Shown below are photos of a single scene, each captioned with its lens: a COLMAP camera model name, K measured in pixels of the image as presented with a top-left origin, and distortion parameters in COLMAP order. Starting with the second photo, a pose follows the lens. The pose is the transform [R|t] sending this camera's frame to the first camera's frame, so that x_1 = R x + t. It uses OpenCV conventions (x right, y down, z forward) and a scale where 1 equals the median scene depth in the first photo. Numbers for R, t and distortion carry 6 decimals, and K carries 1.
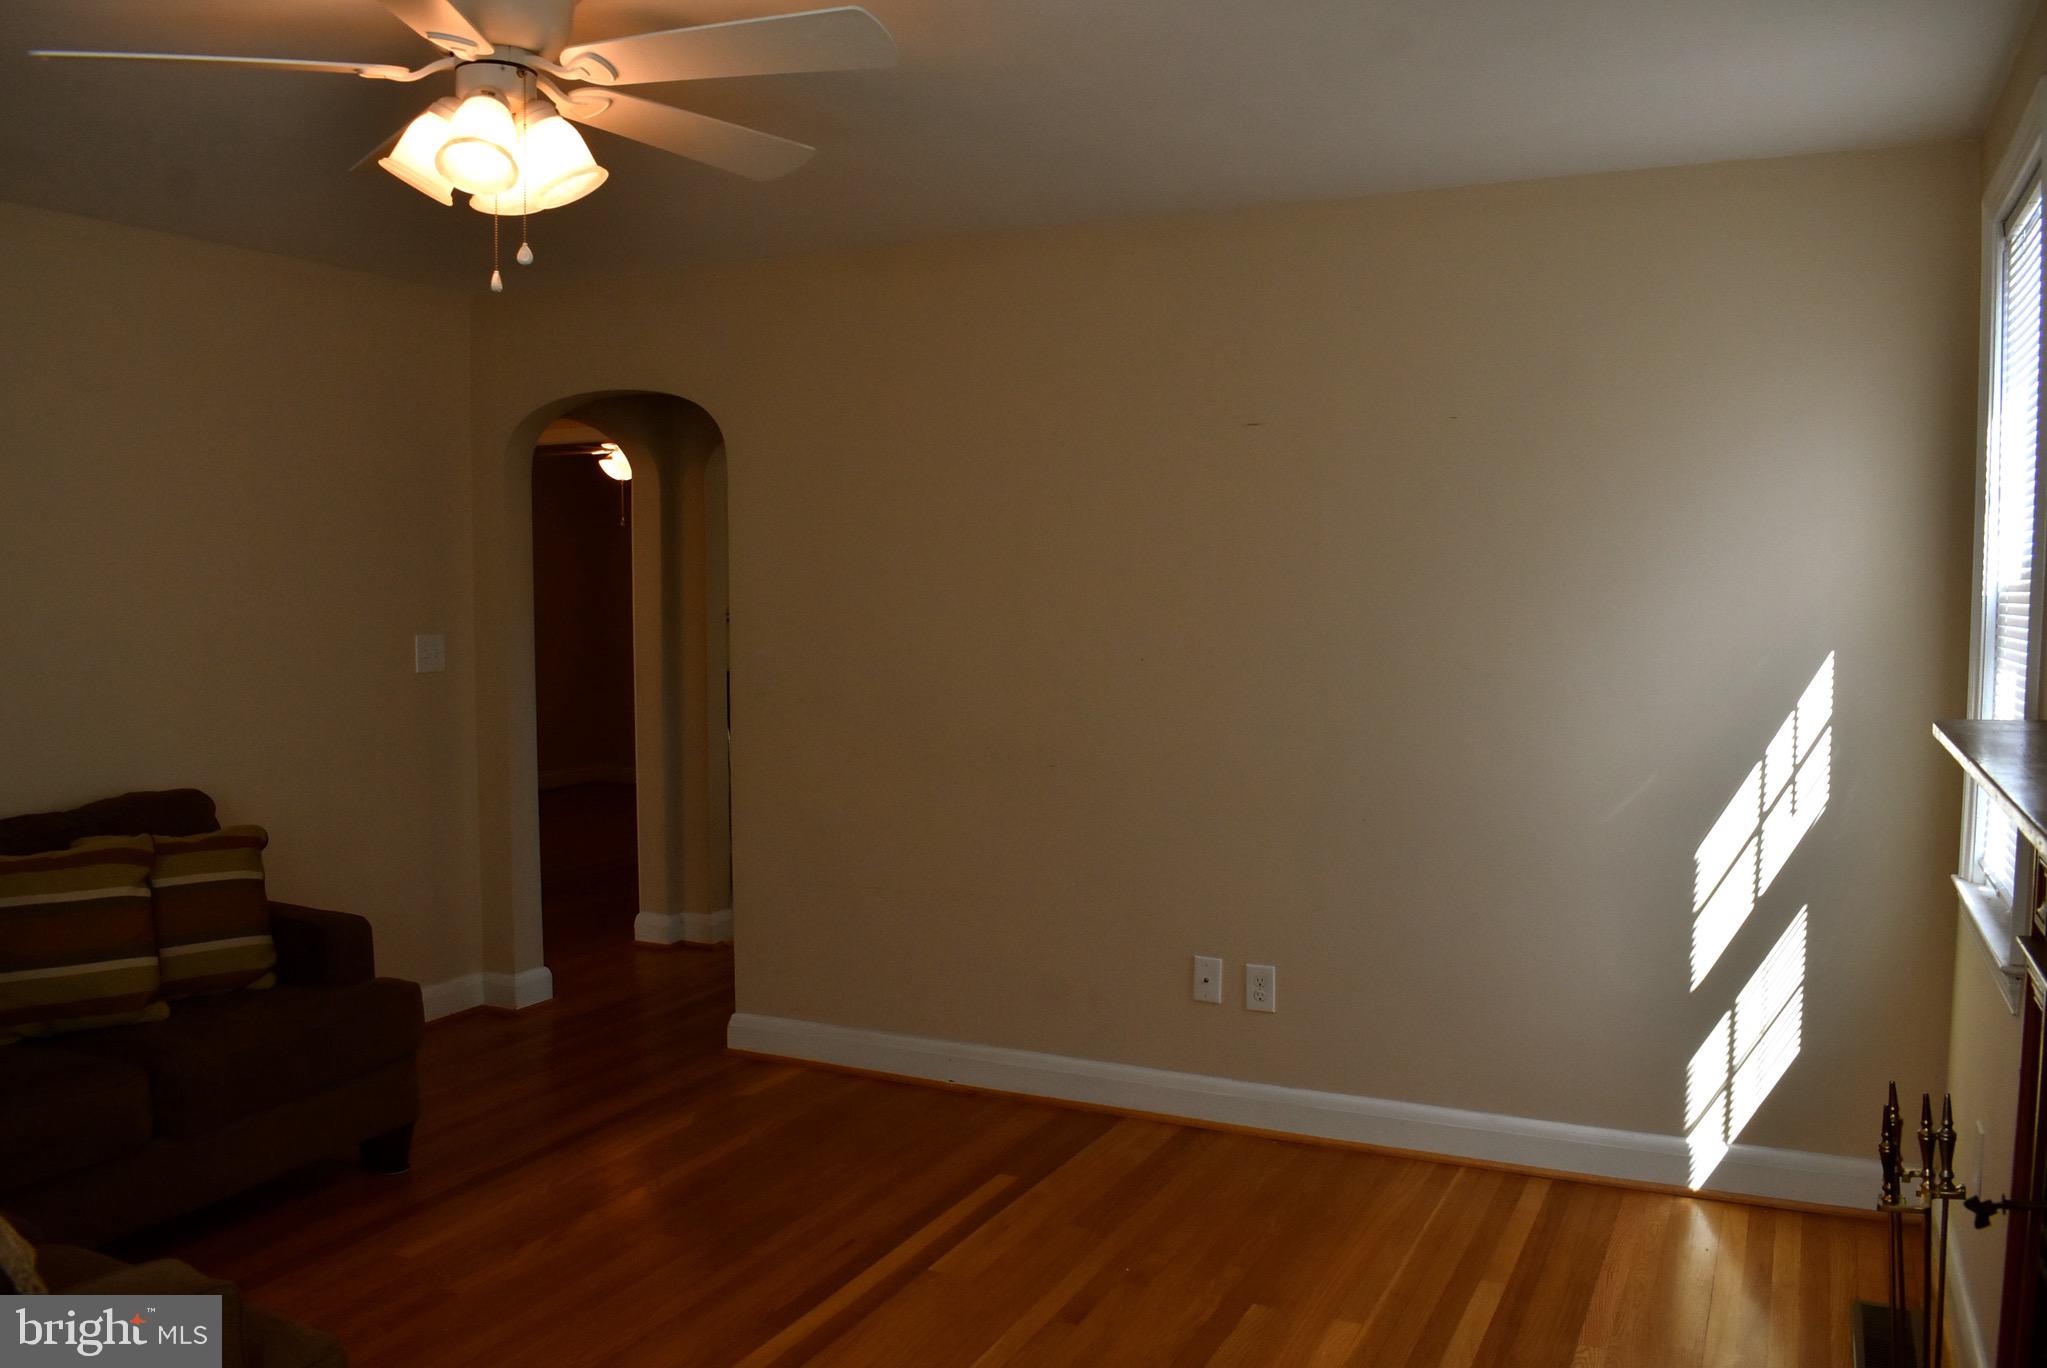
lens RADIAL K [[1648.1, 0, 1023.5], [0, 1648.1, 684.0], [0, 0, 1]] dist [-0.096210, 0.004374]
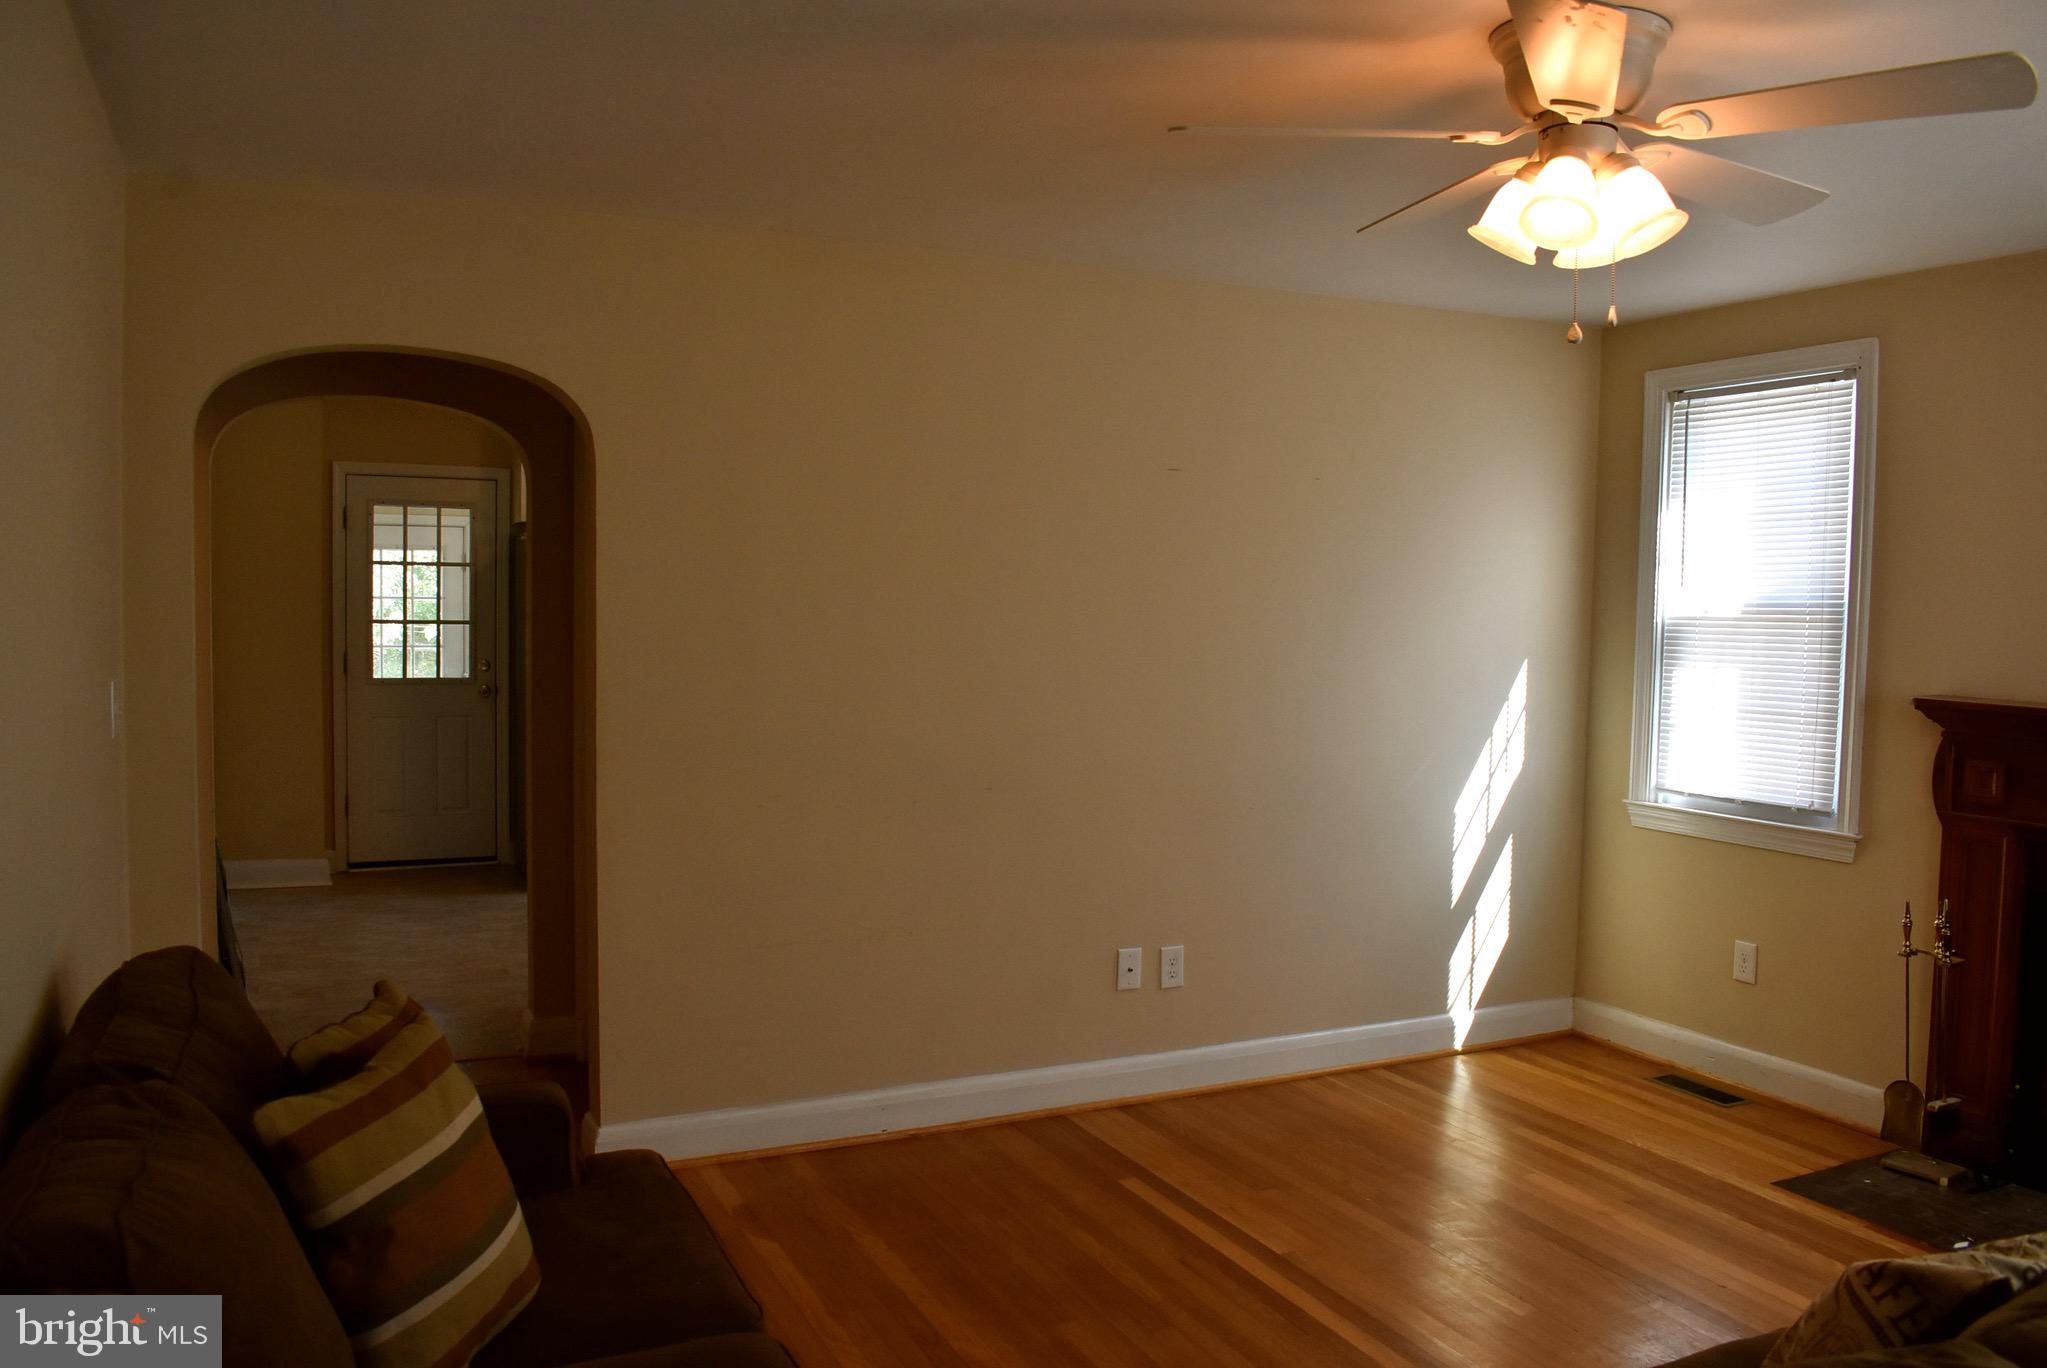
lens RADIAL K [[1648.1, 0, 1023.5], [0, 1648.1, 684.0], [0, 0, 1]] dist [-0.096210, 0.004374]
pose [[0.592747, -0.028753, 0.804875, -0.933909], [0.034361, 0.999355, 0.010396, -0.028708], [-0.804655, 0.021494, 0.593353, 0.458301]]
